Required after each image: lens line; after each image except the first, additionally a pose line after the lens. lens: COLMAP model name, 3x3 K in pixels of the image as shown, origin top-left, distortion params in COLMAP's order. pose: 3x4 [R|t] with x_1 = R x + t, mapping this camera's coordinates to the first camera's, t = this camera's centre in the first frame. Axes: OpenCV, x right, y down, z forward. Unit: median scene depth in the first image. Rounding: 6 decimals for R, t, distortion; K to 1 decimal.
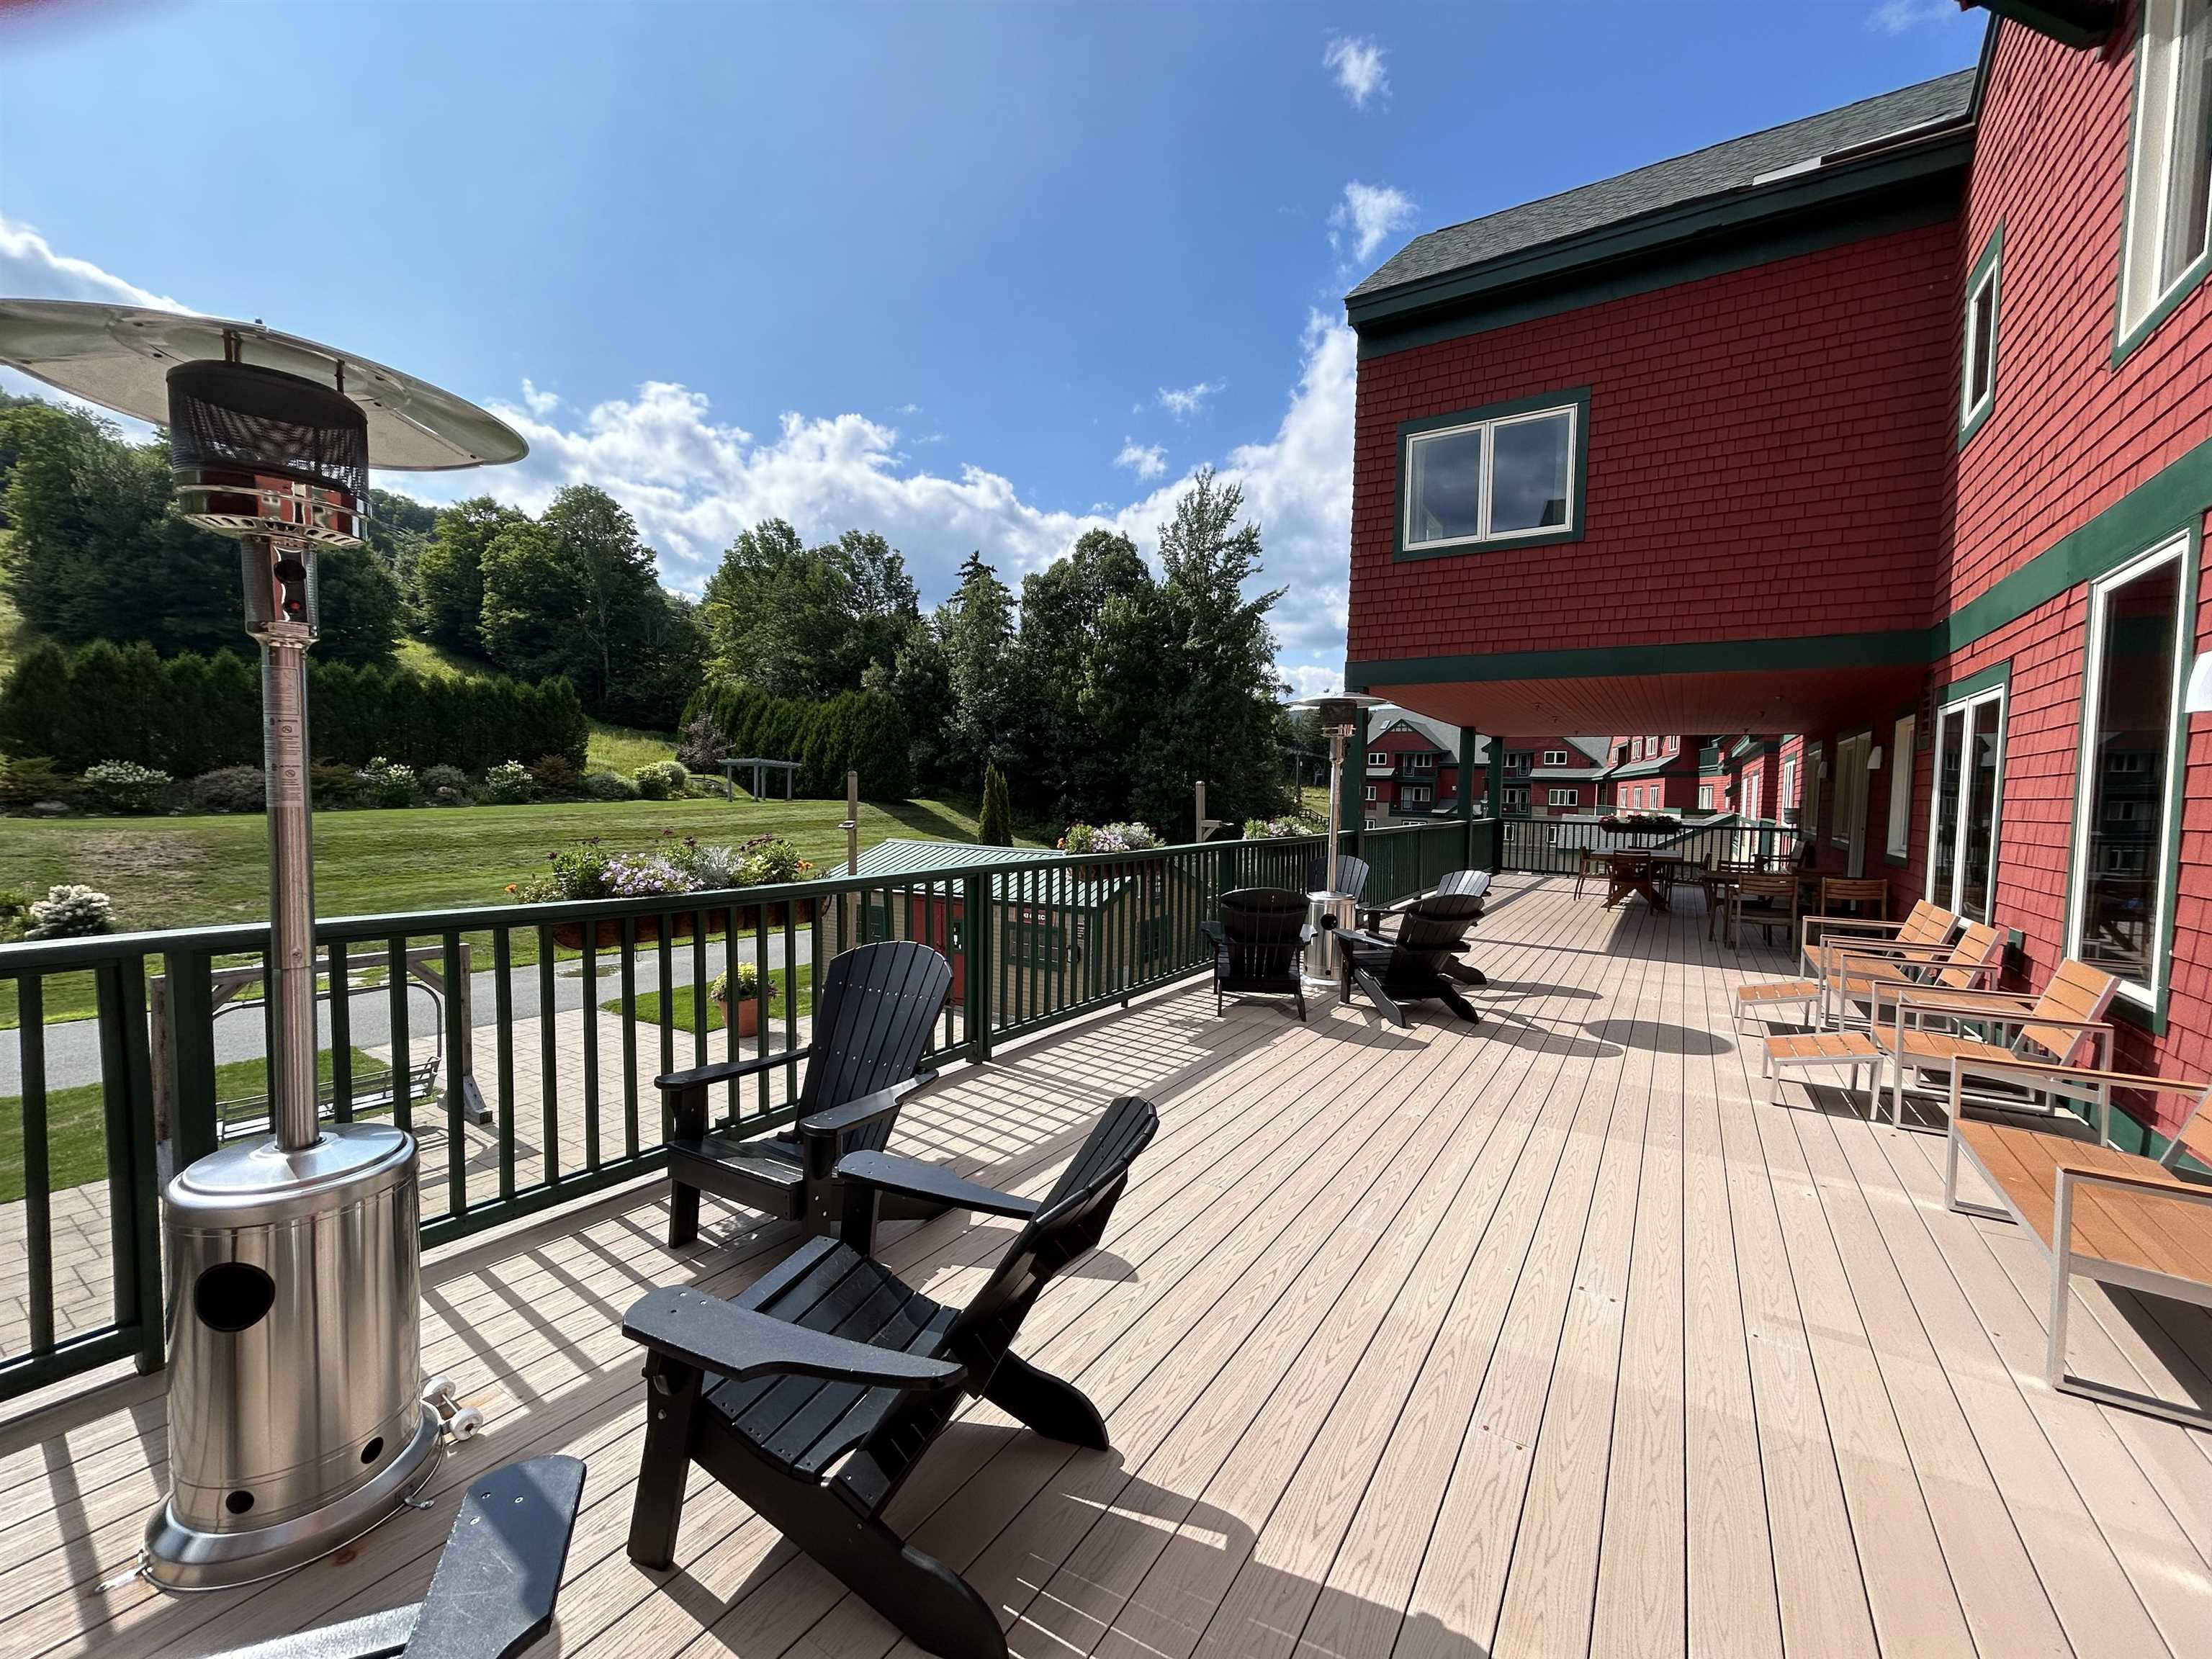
lens RADIAL K [[883.3, 0, 1098.8], [0, 883.3, 822.1], [0, 0, 1]] dist [-0.000199, 0.000244]
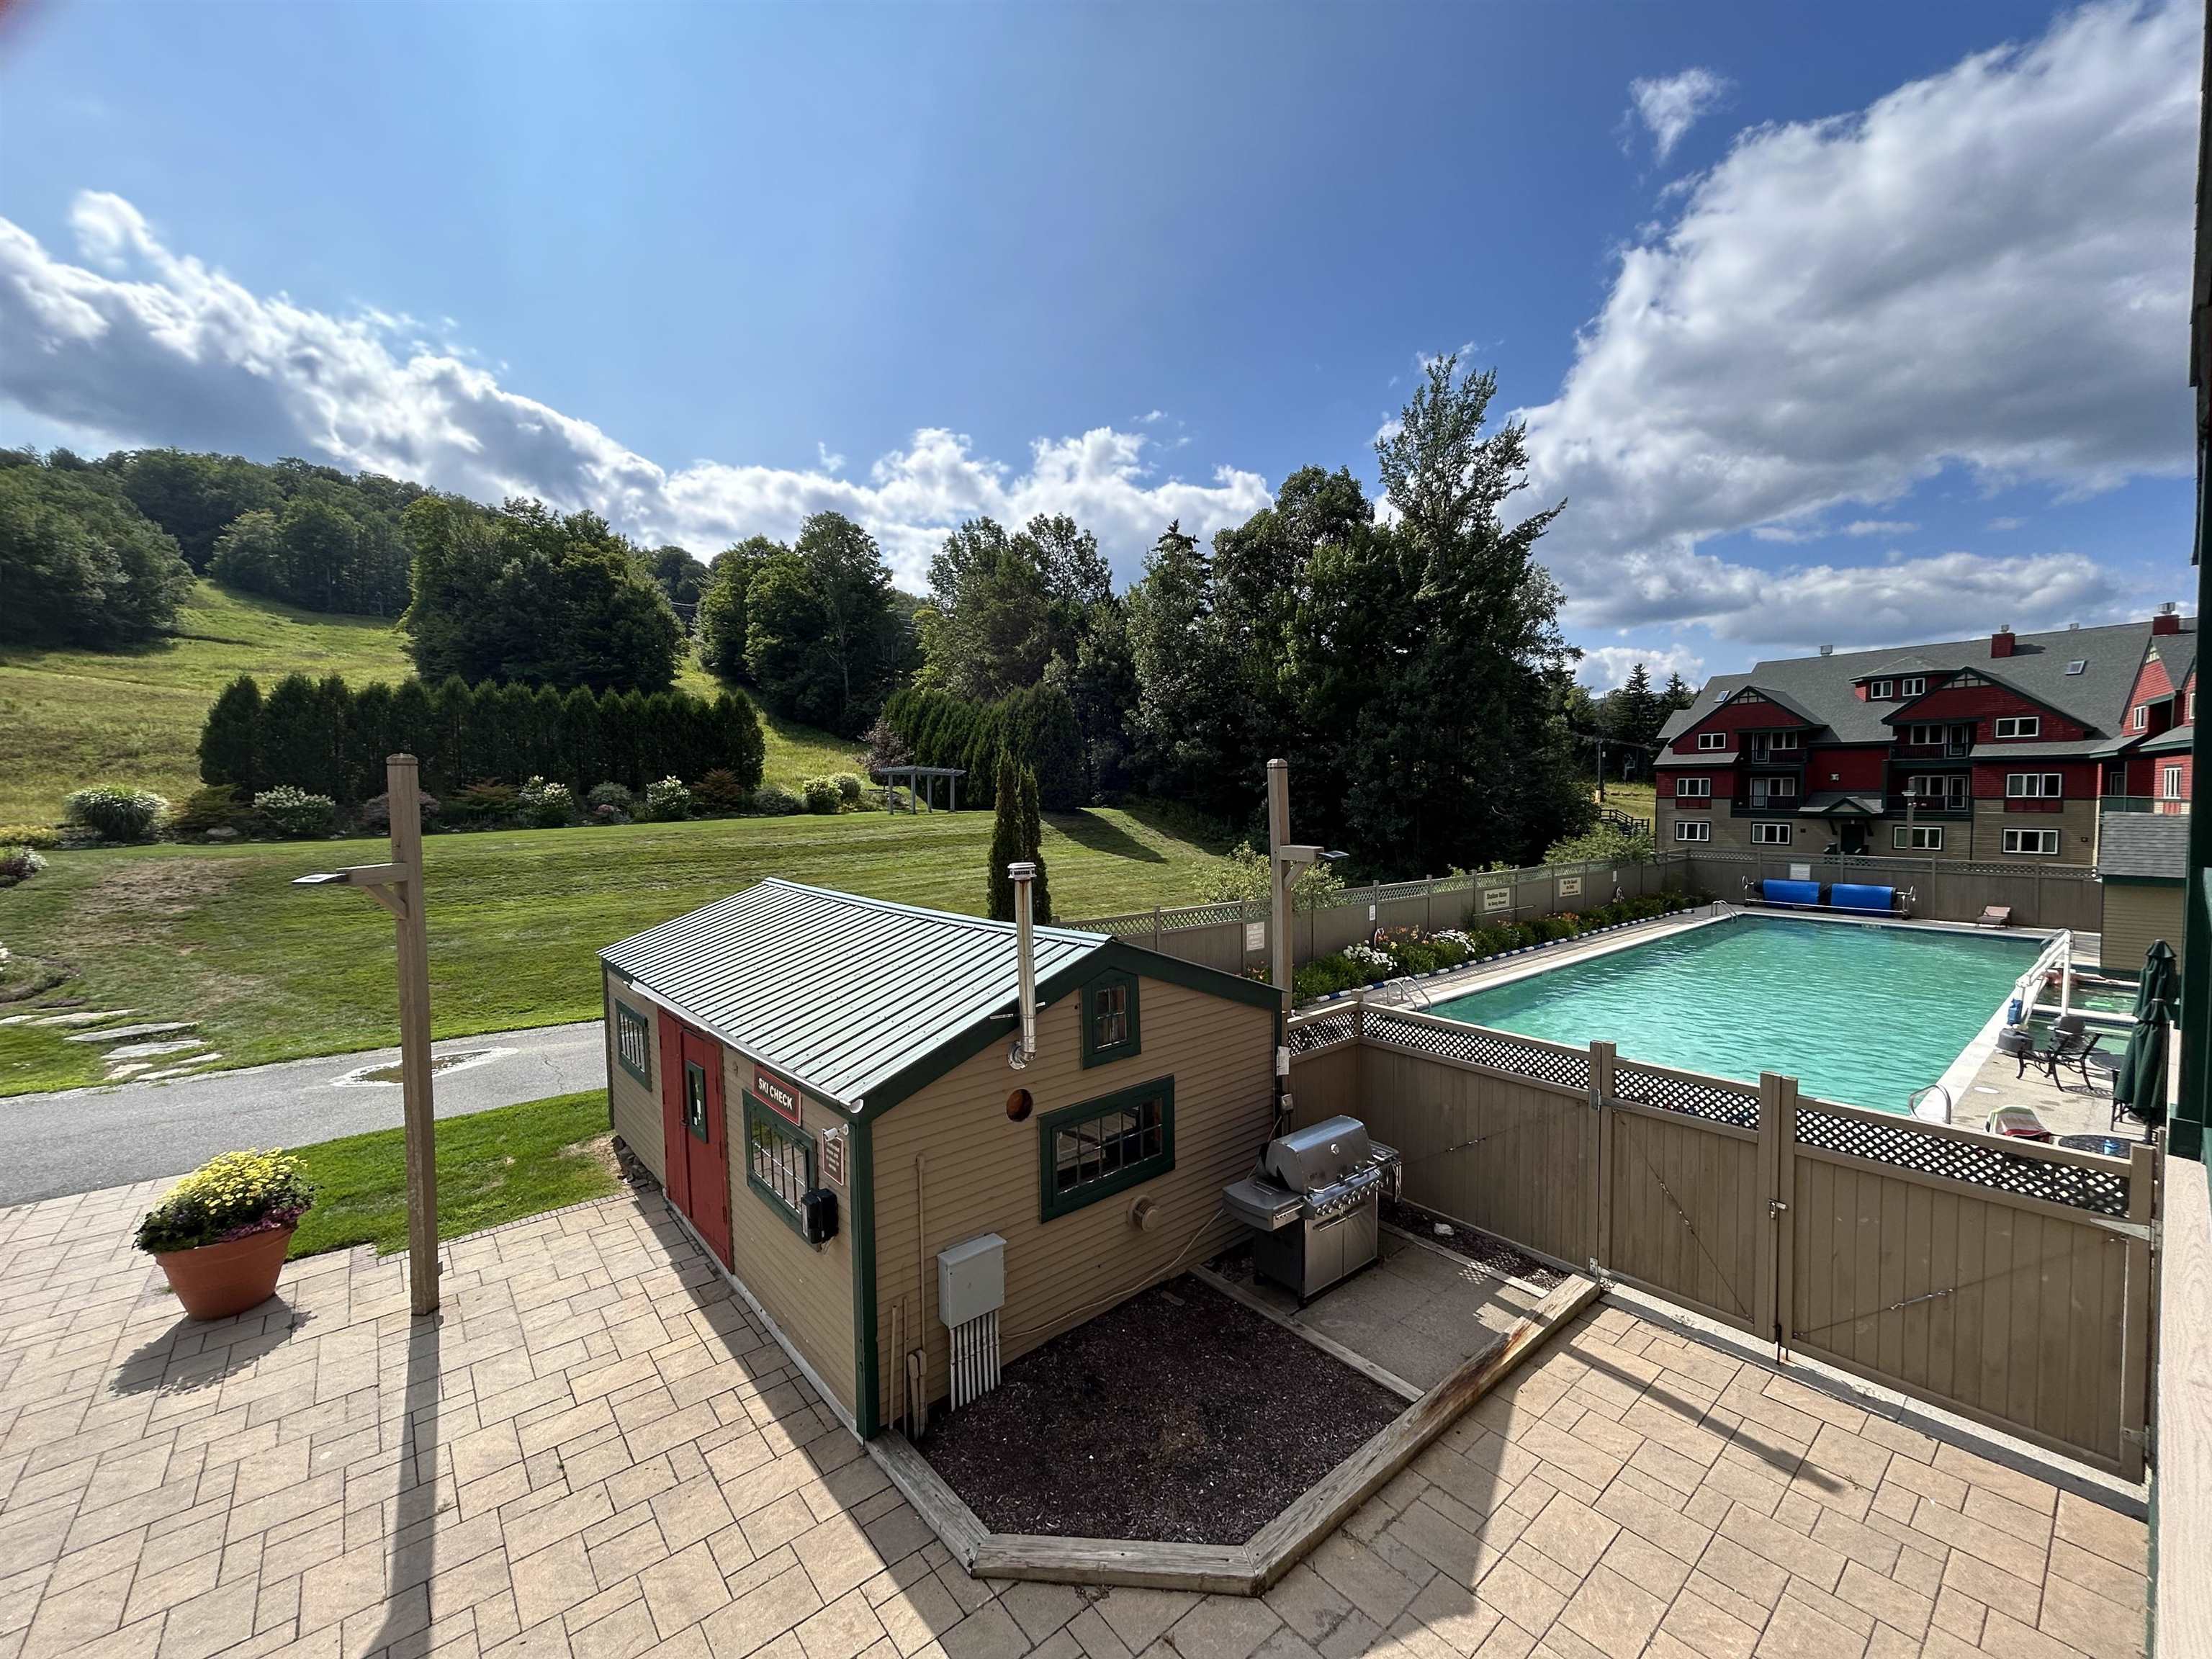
lens RADIAL K [[883.3, 0, 1098.8], [0, 883.3, 822.1], [0, 0, 1]] dist [-0.000199, 0.000244]
pose [[0.956521, -0.014796, -0.291287, 0.046771], [0.013027, 0.999883, -0.008013, -0.004626], [0.291371, 0.003870, 0.956602, 0.173986]]
